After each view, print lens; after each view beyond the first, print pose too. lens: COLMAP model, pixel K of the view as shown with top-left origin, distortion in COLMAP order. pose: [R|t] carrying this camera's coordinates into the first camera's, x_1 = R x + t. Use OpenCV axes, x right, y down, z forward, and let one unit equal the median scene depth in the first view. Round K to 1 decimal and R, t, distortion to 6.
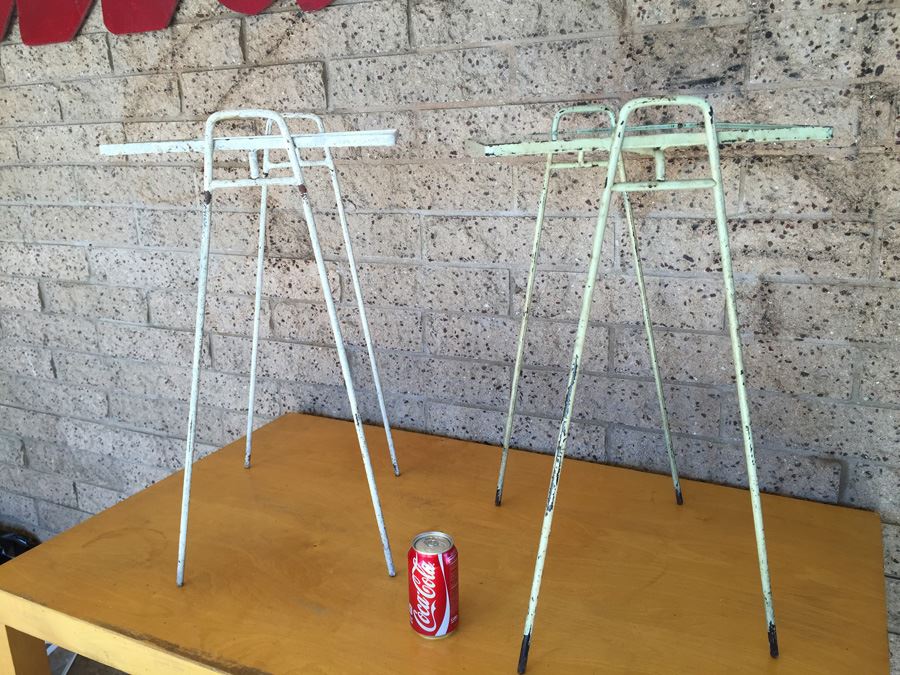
lens RADIAL K [[758.3, 0, 442.7], [0, 758.3, 339.9], [0, 0, 1]] dist [0.089300, -0.130235]
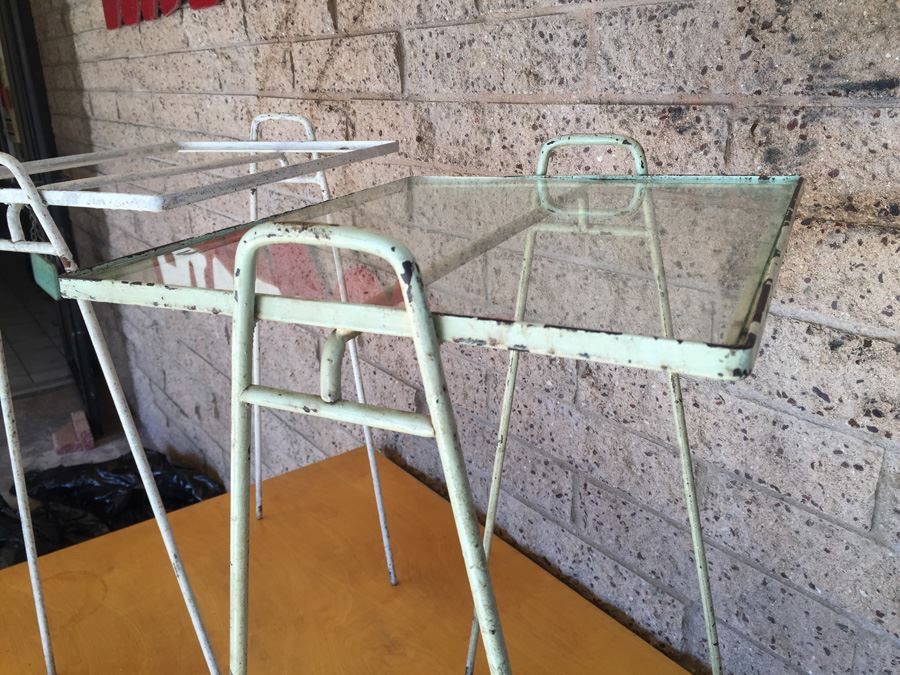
lens RADIAL K [[758.3, 0, 456.8], [0, 758.3, 333.2], [0, 0, 1]] dist [0.089300, -0.130235]
pose [[0.896598, 0.150762, -0.416393, 0.289058], [-0.117255, 0.987528, 0.105071, -0.167478], [0.427041, -0.045382, 0.903093, 0.348240]]
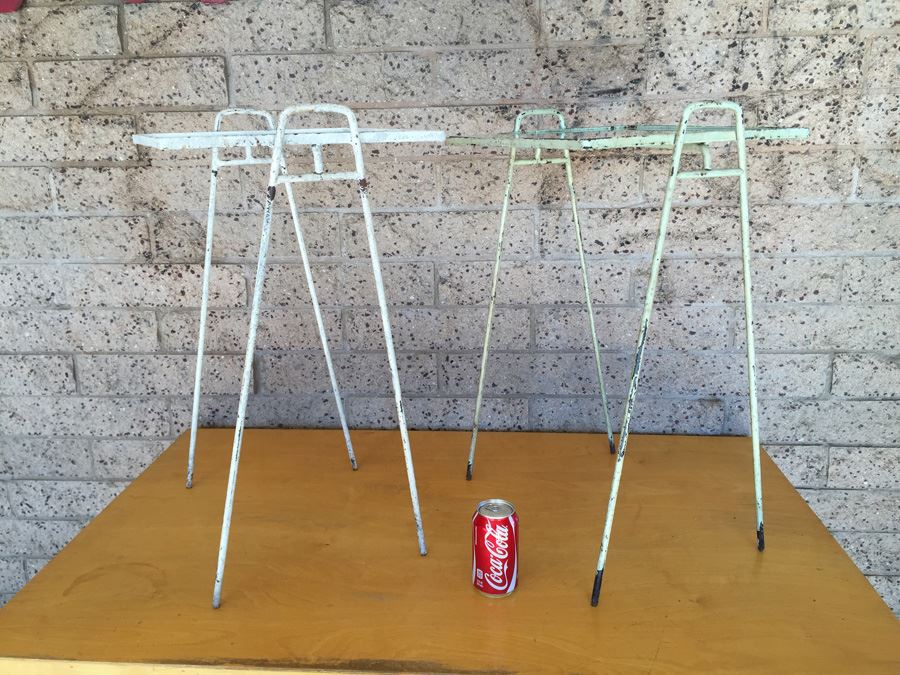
lens RADIAL K [[758.3, 0, 441.1], [0, 758.3, 340.3], [0, 0, 1]] dist [0.089300, -0.130235]
pose [[0.924661, -0.087194, 0.370673, -0.321641], [0.090076, 0.995889, 0.009567, 0.007614], [-0.369984, 0.024542, 0.928714, 0.013515]]
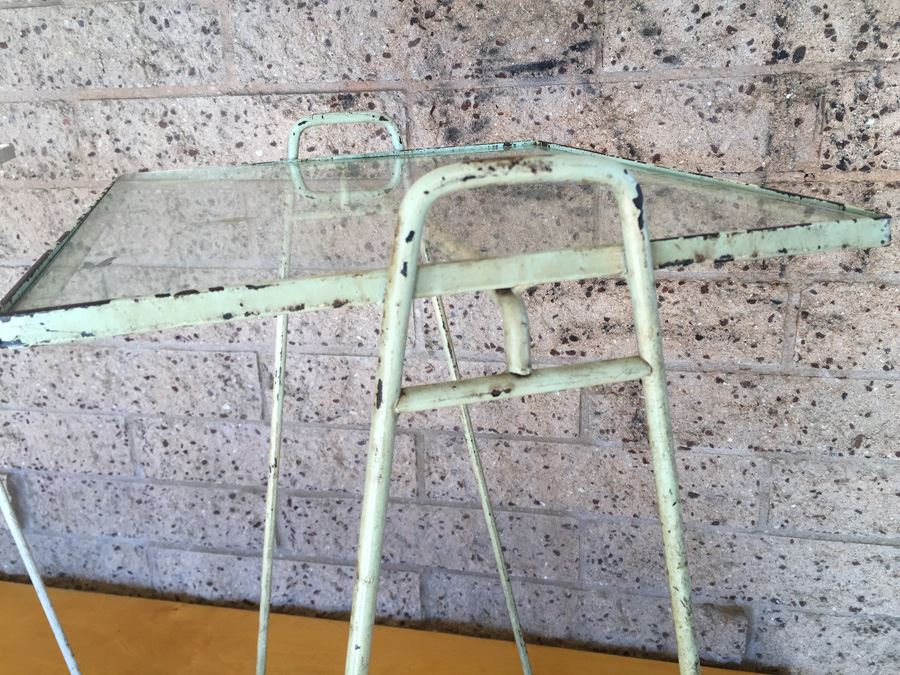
lens RADIAL K [[758.3, 0, 441.2], [0, 758.3, 333.2], [0, 0, 1]] dist [0.089300, -0.130235]
pose [[0.965638, -0.079315, 0.247491, 0.084210], [0.068092, 0.996238, 0.053597, -0.139212], [-0.250811, -0.034903, 0.967407, 0.358597]]
